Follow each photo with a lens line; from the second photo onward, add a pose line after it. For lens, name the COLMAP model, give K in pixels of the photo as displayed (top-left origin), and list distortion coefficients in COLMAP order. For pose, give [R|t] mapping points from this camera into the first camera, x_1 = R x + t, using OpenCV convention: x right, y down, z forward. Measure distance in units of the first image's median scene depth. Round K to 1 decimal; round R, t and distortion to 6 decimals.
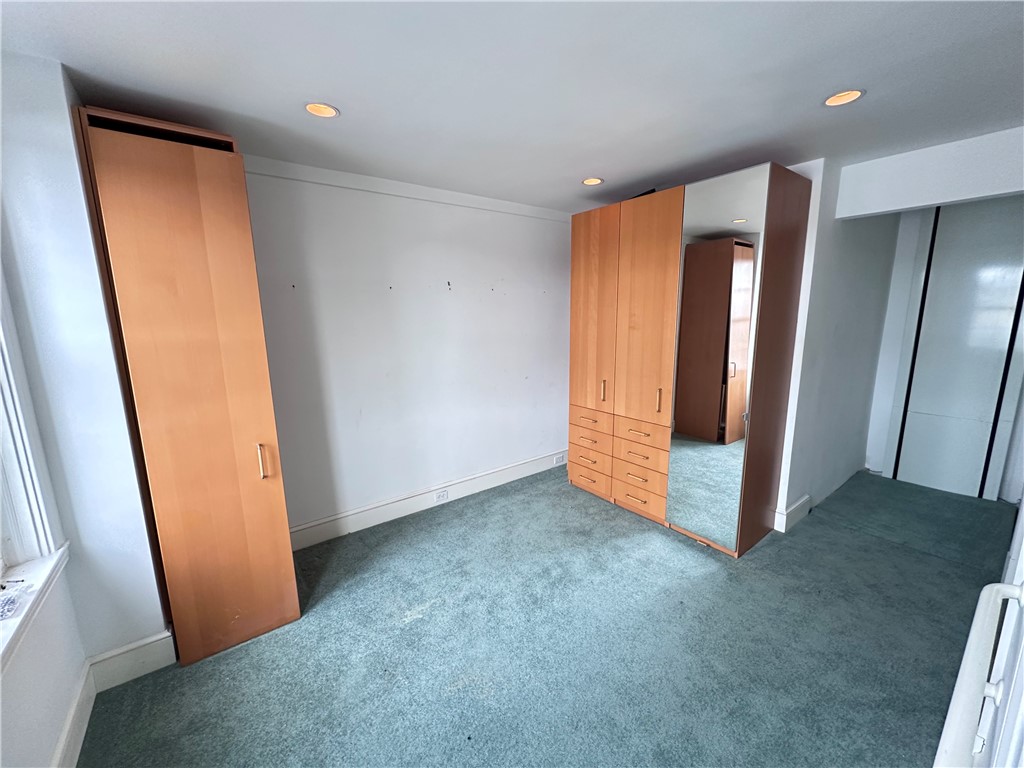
lens RADIAL K [[408.4, 0, 510.0], [0, 408.4, 385.2], [0, 0, 1]] dist [-0.002884, 0.000715]
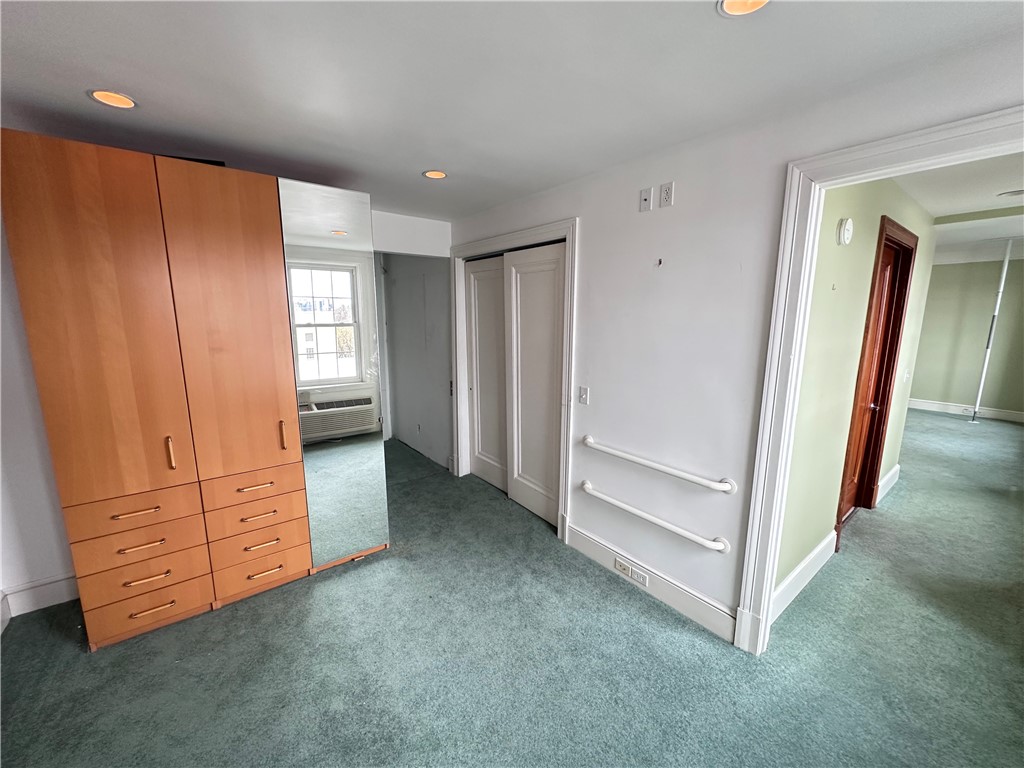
lens RADIAL K [[408.4, 0, 506.0], [0, 408.4, 384.3], [0, 0, 1]] dist [-0.002884, 0.000715]
pose [[-0.006682, -0.152939, 0.988213, -0.408430], [0.178643, 0.972155, 0.151662, -0.100487], [-0.983891, 0.177551, 0.020826, 0.508266]]
